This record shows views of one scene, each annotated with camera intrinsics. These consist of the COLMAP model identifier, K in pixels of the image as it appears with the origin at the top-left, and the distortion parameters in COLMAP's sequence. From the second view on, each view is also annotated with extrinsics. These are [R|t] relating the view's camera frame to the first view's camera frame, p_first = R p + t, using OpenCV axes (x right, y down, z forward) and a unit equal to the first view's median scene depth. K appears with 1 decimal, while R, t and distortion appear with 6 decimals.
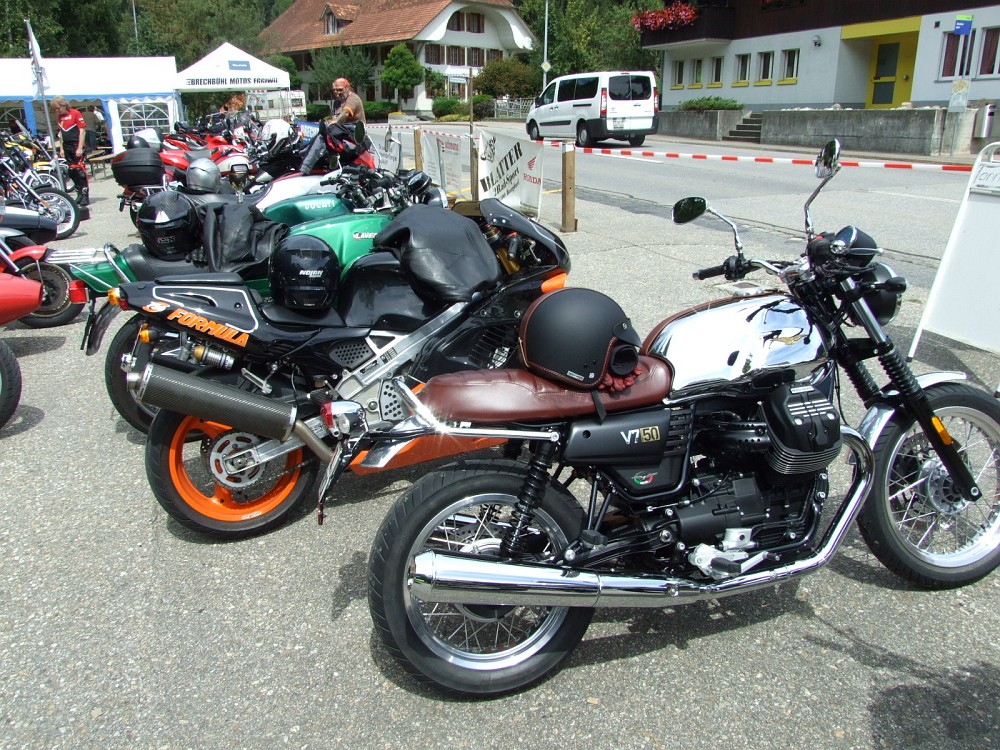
lens RADIAL K [[822.1, 0, 499.7], [0, 822.1, 330.8], [0, 0, 1]] dist [-0.053518, 0.069395]
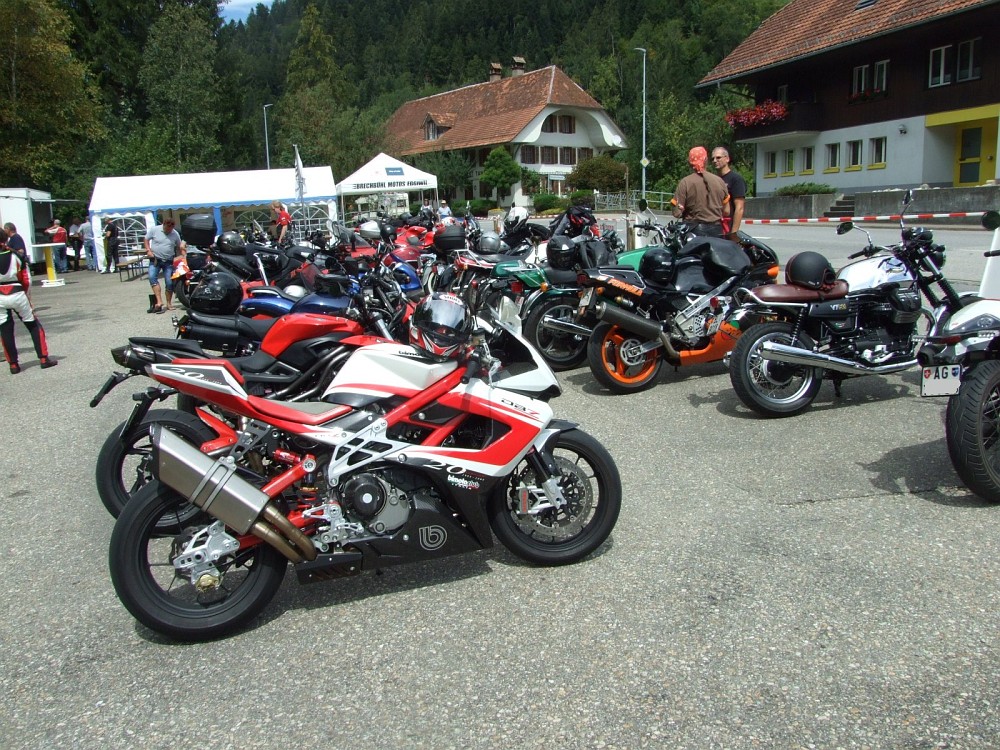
lens RADIAL K [[842.0, 0, 499.7], [0, 842.0, 328.8], [0, 0, 1]] dist [-0.027518, 0.063667]
pose [[0.995521, -0.021939, -0.091963, -0.051731], [0.010812, 0.992741, -0.119786, 0.040216], [0.093923, 0.118255, 0.988531, -0.135503]]
